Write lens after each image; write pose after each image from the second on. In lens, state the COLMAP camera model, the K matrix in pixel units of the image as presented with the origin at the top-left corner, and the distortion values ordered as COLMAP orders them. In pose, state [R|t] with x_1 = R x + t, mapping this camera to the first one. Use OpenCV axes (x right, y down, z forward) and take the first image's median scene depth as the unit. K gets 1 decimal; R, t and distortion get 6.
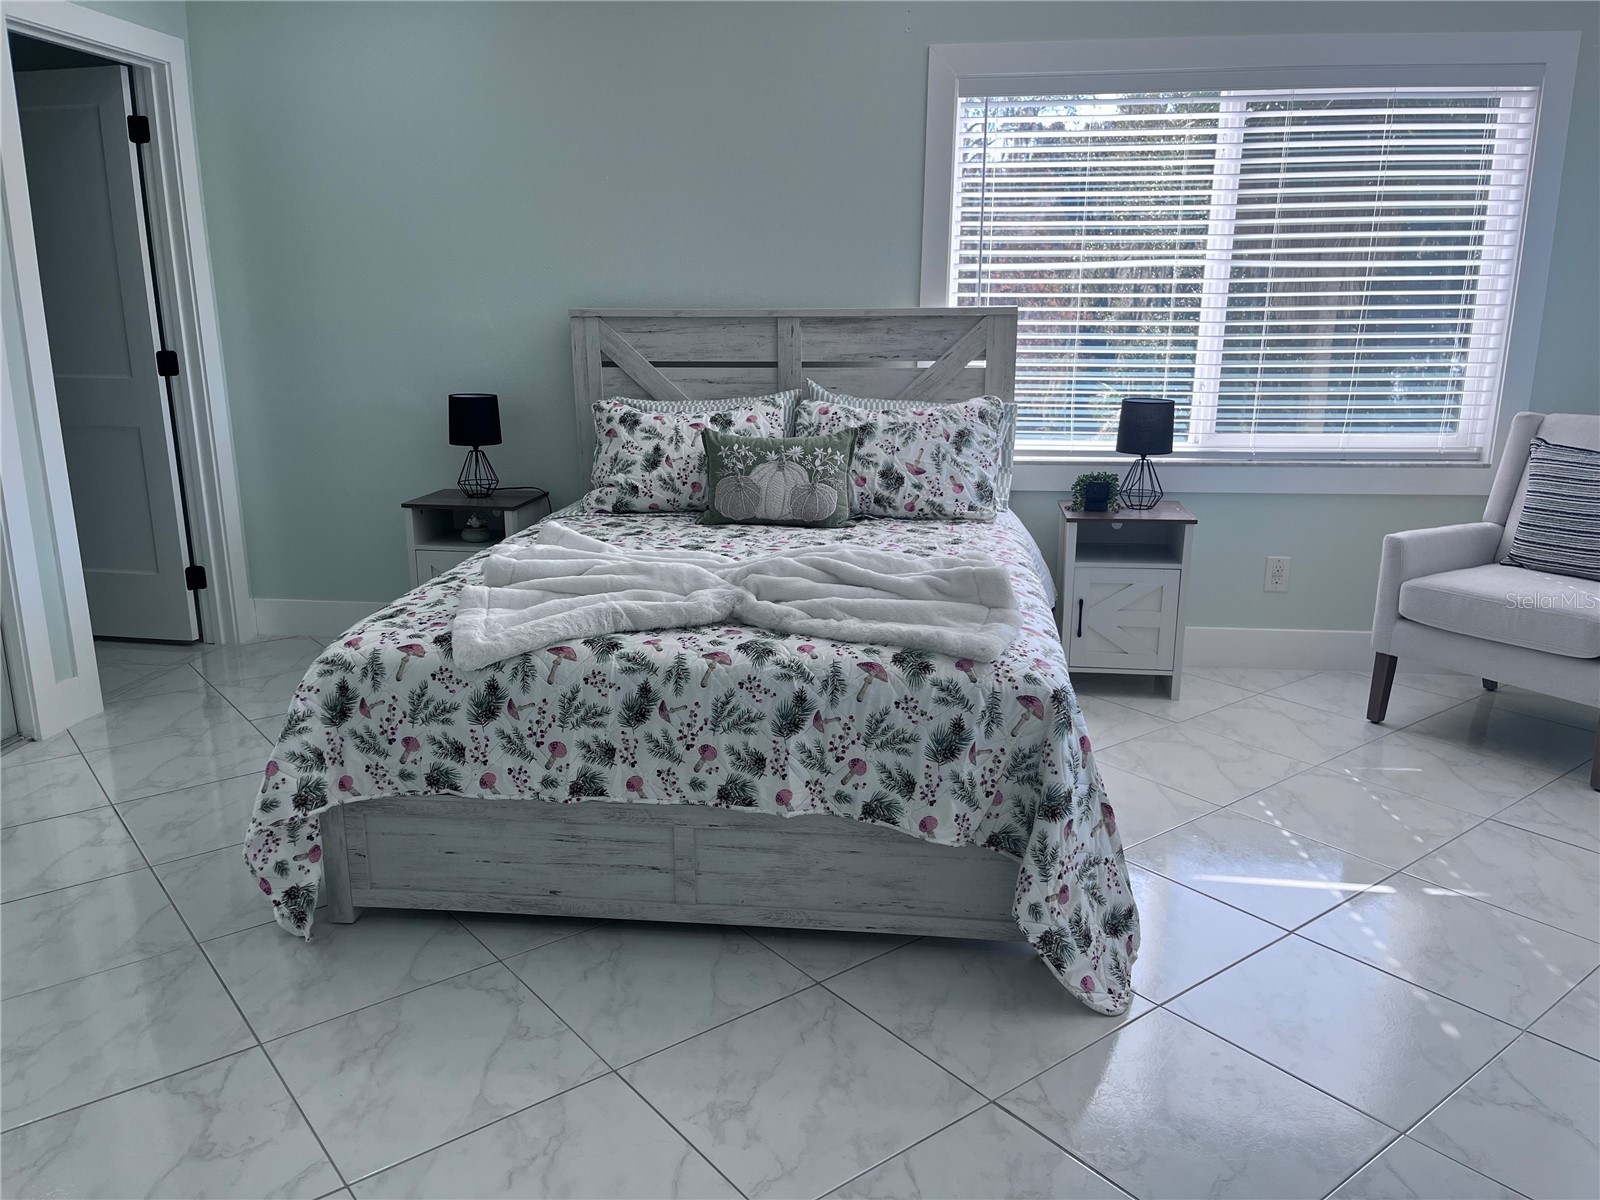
lens RADIAL K [[1207.3, 0, 794.1], [0, 1207.3, 601.2], [0, 0, 1]] dist [0.063253, -0.092006]
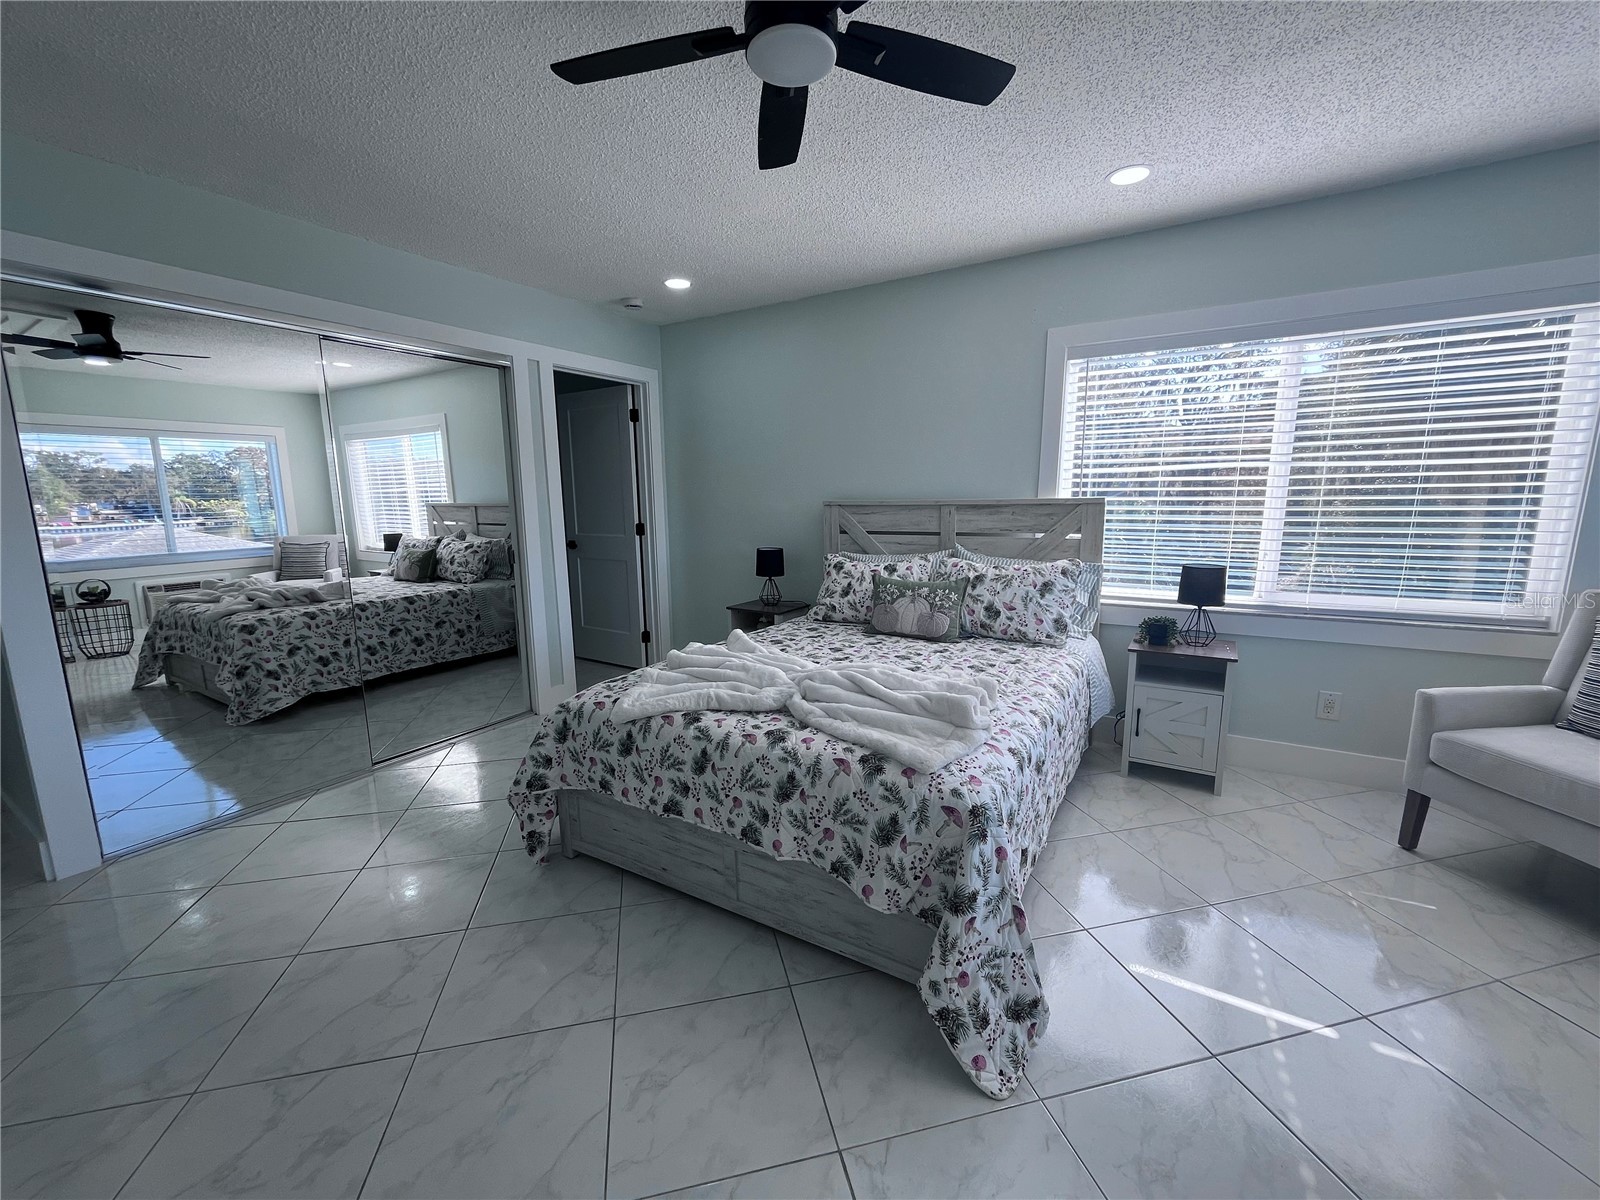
lens RADIAL K [[642.1, 0, 797.8], [0, 642.1, 598.6], [0, 0, 1]] dist [-0.003402, -0.000558]
pose [[0.908121, 0.056898, -0.414824, 0.195558], [-0.088797, 0.994359, -0.058003, -0.052665], [0.409184, 0.089509, 0.908051, 0.192769]]
